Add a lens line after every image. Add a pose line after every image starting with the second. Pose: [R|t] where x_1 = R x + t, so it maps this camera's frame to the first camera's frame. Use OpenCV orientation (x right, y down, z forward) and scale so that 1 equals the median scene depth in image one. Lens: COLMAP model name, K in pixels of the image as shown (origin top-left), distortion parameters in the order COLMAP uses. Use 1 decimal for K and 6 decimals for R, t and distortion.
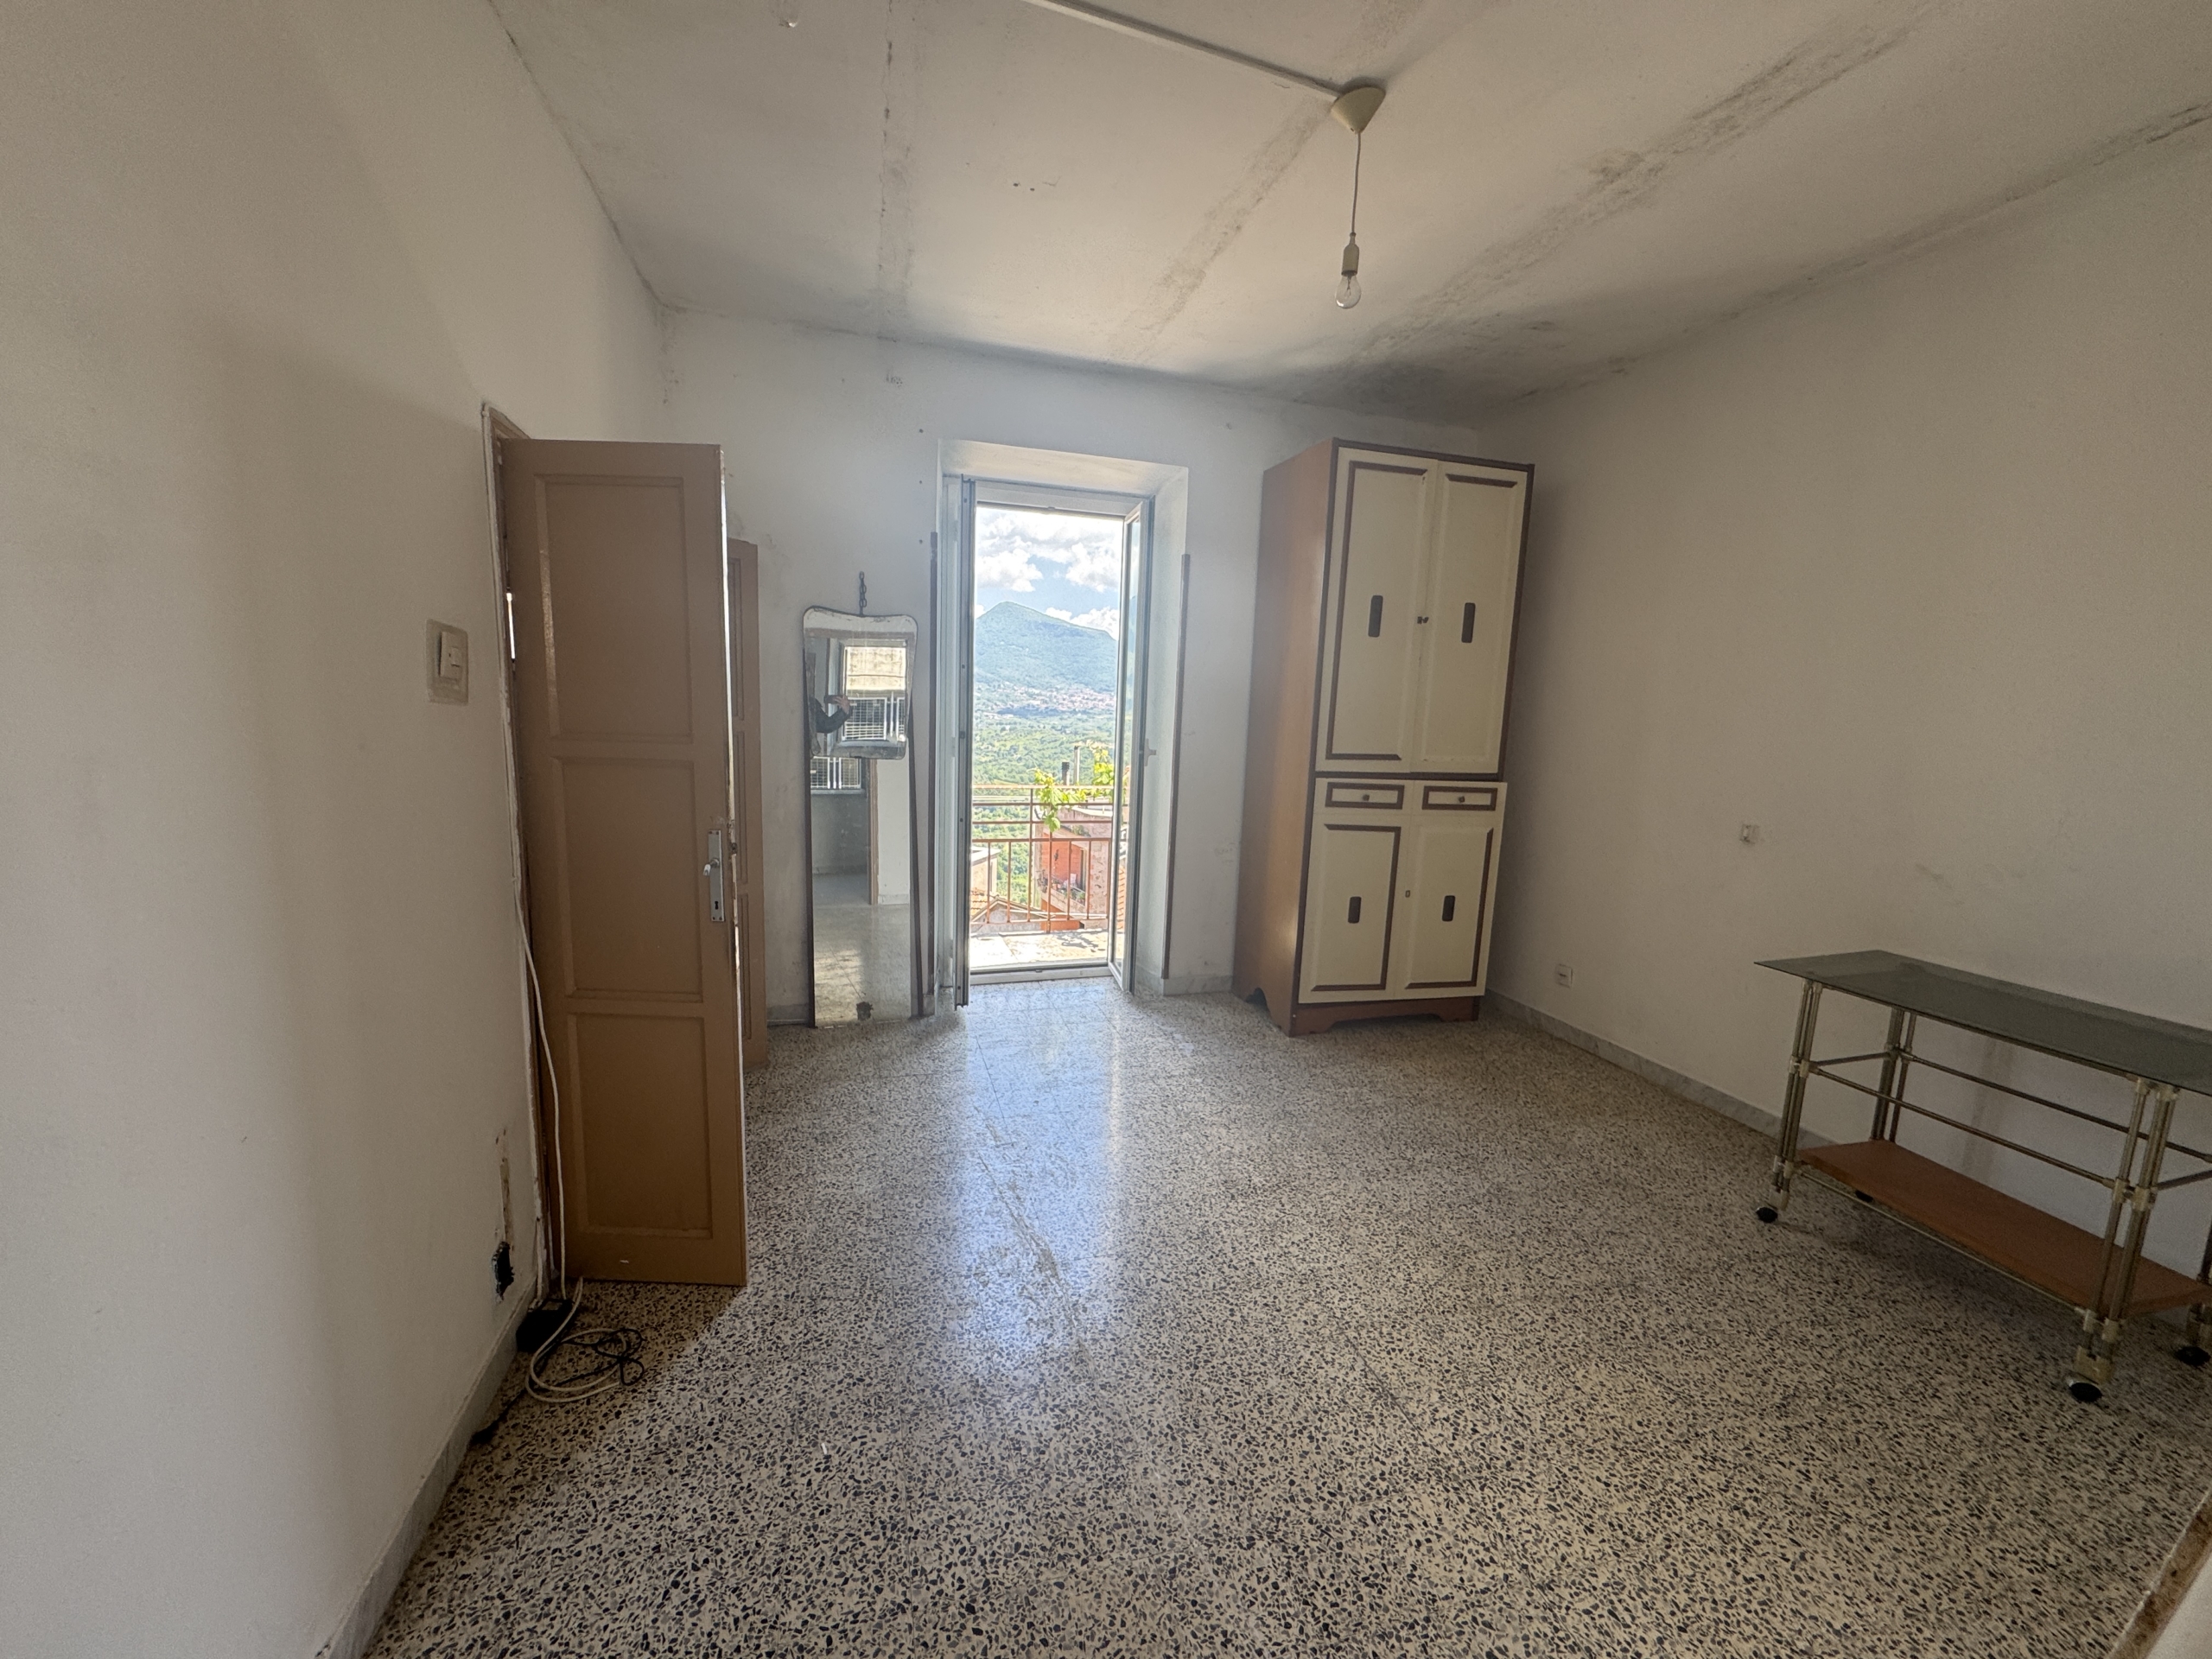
lens RADIAL K [[885.0, 0, 1107.9], [0, 885.0, 828.9], [0, 0, 1]] dist [-0.002624, 0.000479]
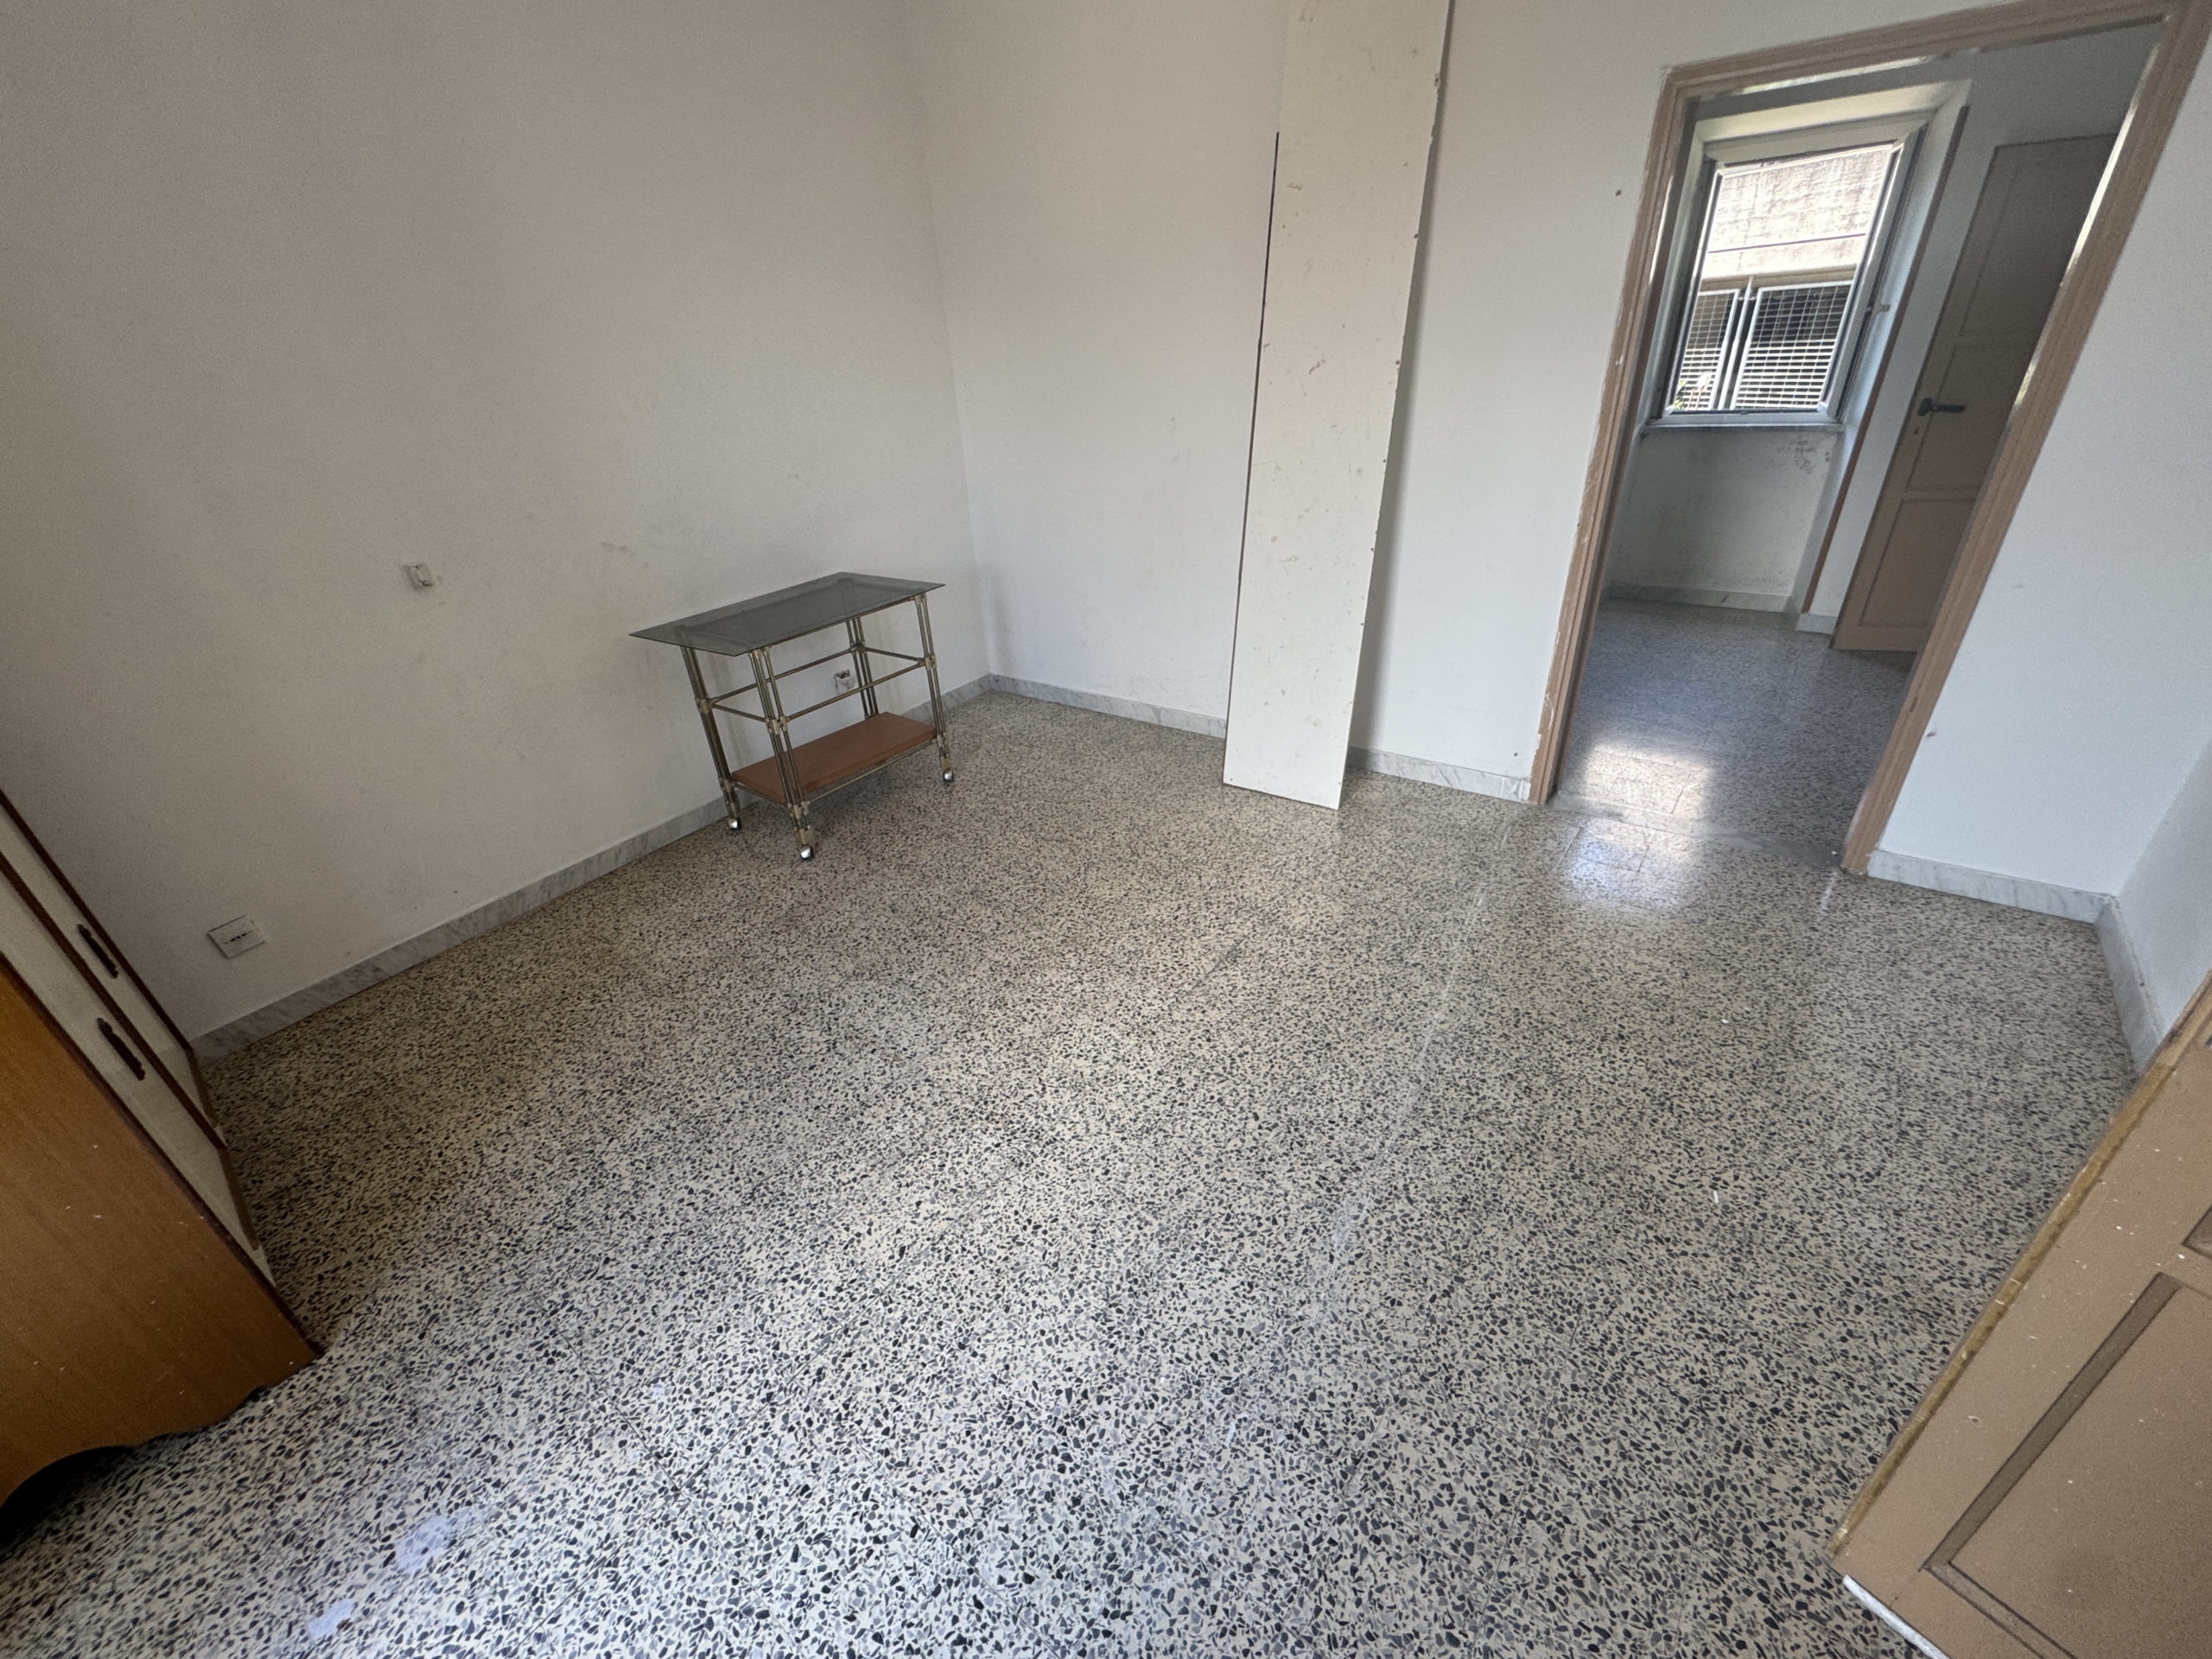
lens RADIAL K [[885.0, 0, 1105.9], [0, 885.0, 828.8], [0, 0, 1]] dist [-0.002624, 0.000479]
pose [[-0.593519, -0.387609, 0.705333, -0.398502], [0.159798, 0.802183, 0.575298, -0.265582], [-0.788796, 0.454161, -0.414171, 1.547206]]
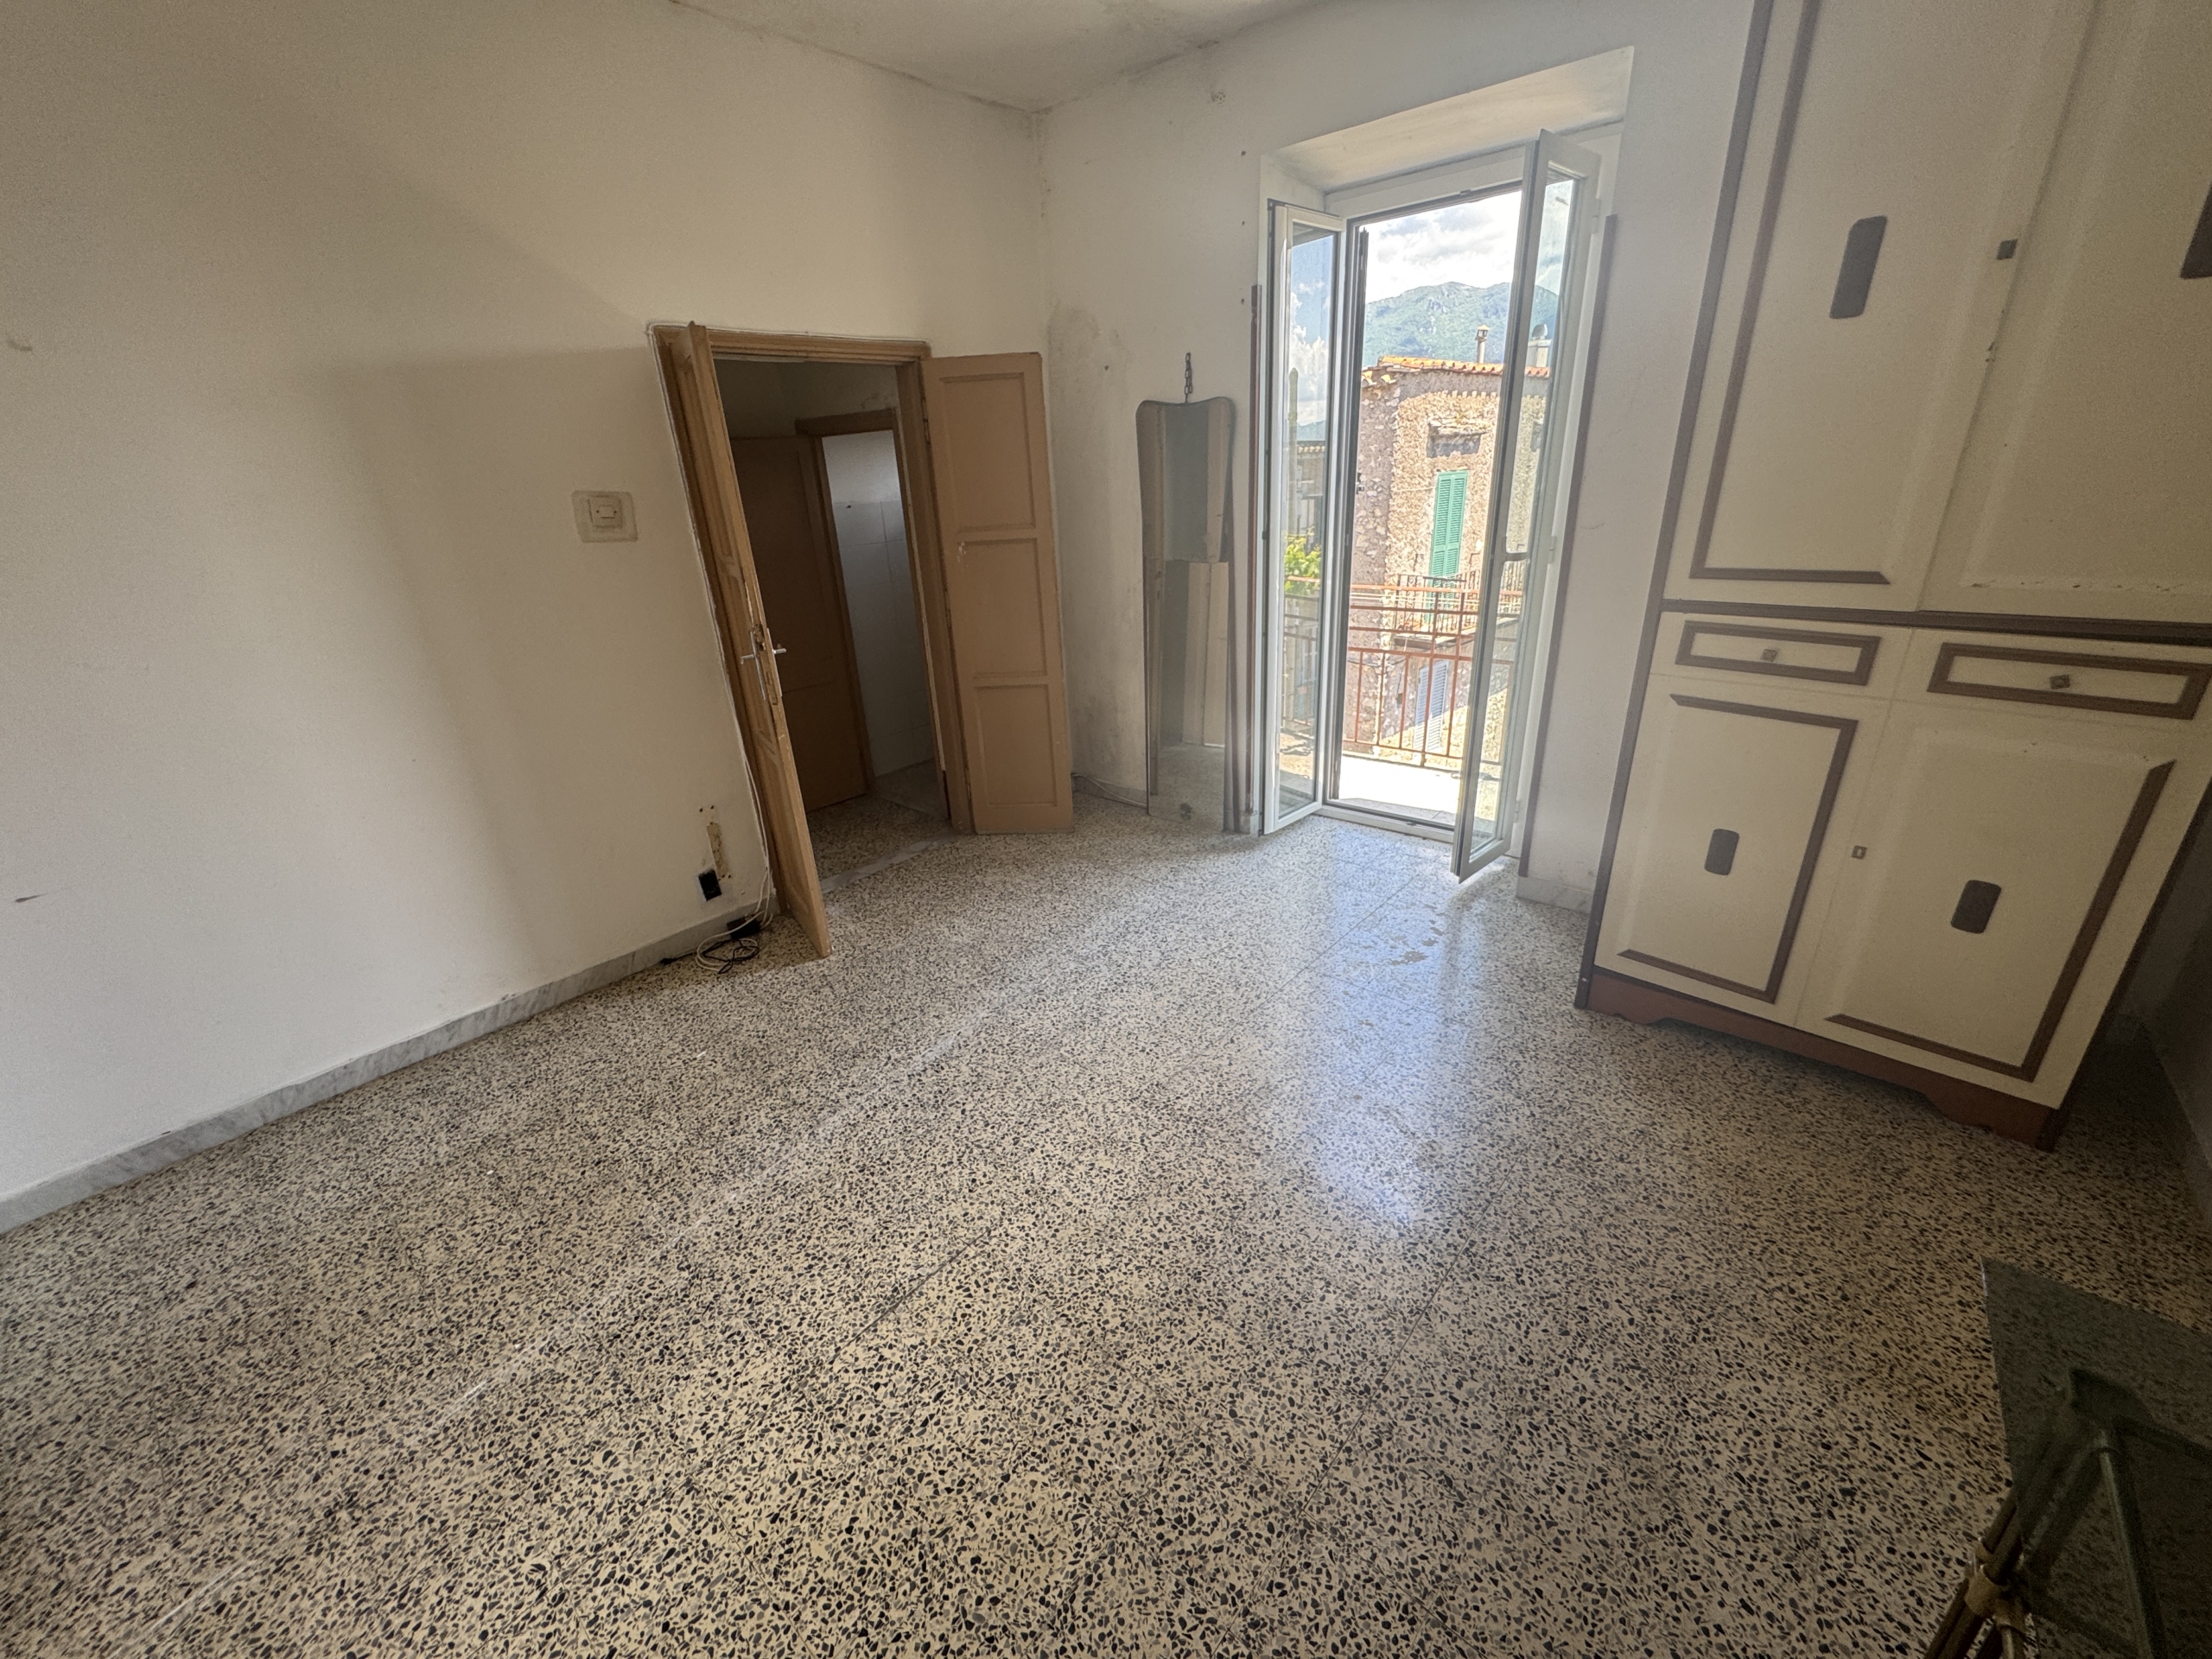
lens RADIAL K [[885.0, 0, 1105.8], [0, 885.0, 828.4], [0, 0, 1]] dist [-0.002624, 0.000479]
pose [[0.537359, 0.260357, -0.802159, 1.031202], [-0.057230, 0.960219, 0.273320, -0.112016], [0.841409, -0.100963, 0.530883, 0.720117]]
